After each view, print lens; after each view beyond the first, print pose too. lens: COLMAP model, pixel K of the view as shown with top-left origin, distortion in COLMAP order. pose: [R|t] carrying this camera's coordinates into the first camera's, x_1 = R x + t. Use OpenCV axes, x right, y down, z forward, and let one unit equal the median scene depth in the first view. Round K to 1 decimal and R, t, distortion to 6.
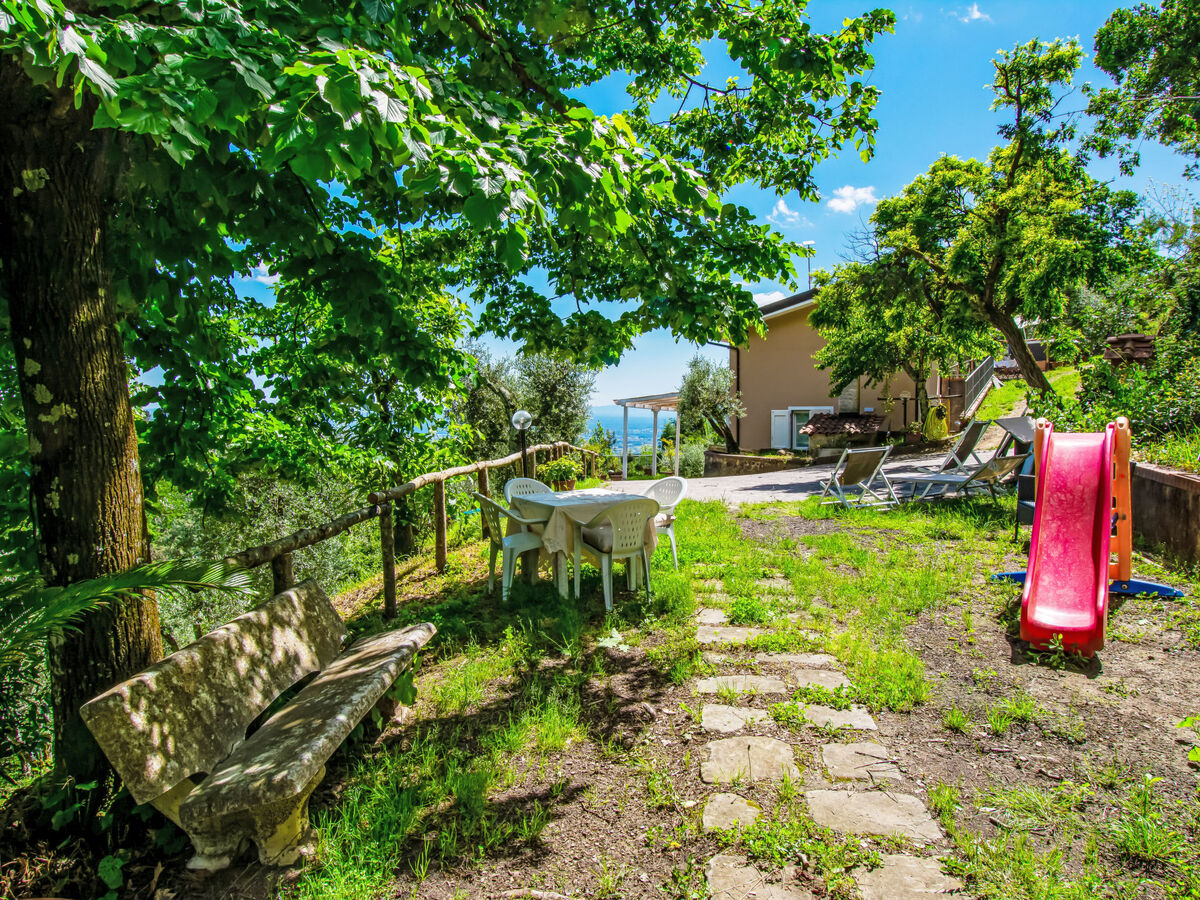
lens RADIAL K [[773.3, 0, 576.6], [0, 773.3, 445.7], [0, 0, 1]] dist [0.004897, -0.038274]
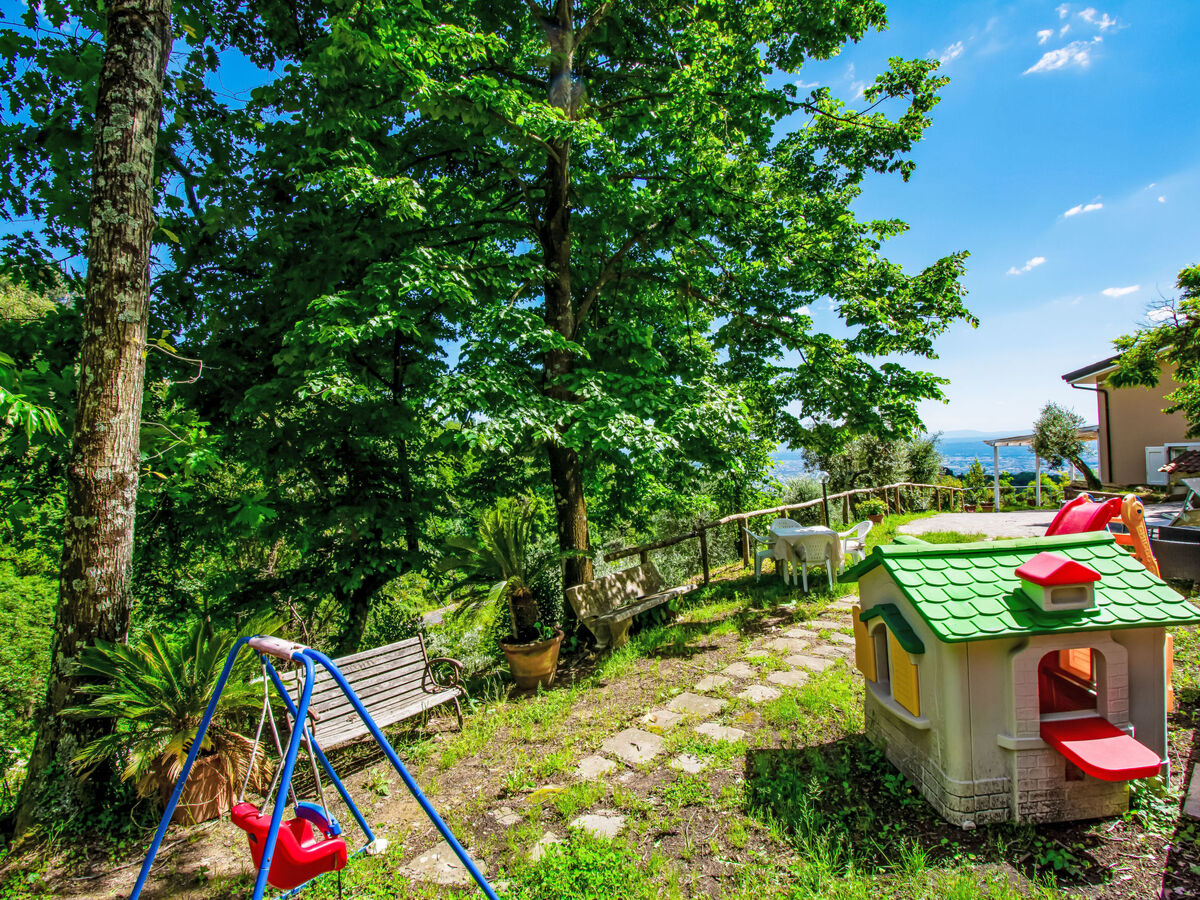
lens RADIAL K [[838.8, 0, 600.0], [0, 838.8, 450.0], [0, 0, 1]] dist [-0.002423, -0.000700]
pose [[0.811244, -0.010994, -0.584605, 0.725488], [0.016711, 0.999851, 0.004387, -0.135397], [0.584469, -0.013329, 0.811306, -0.843884]]
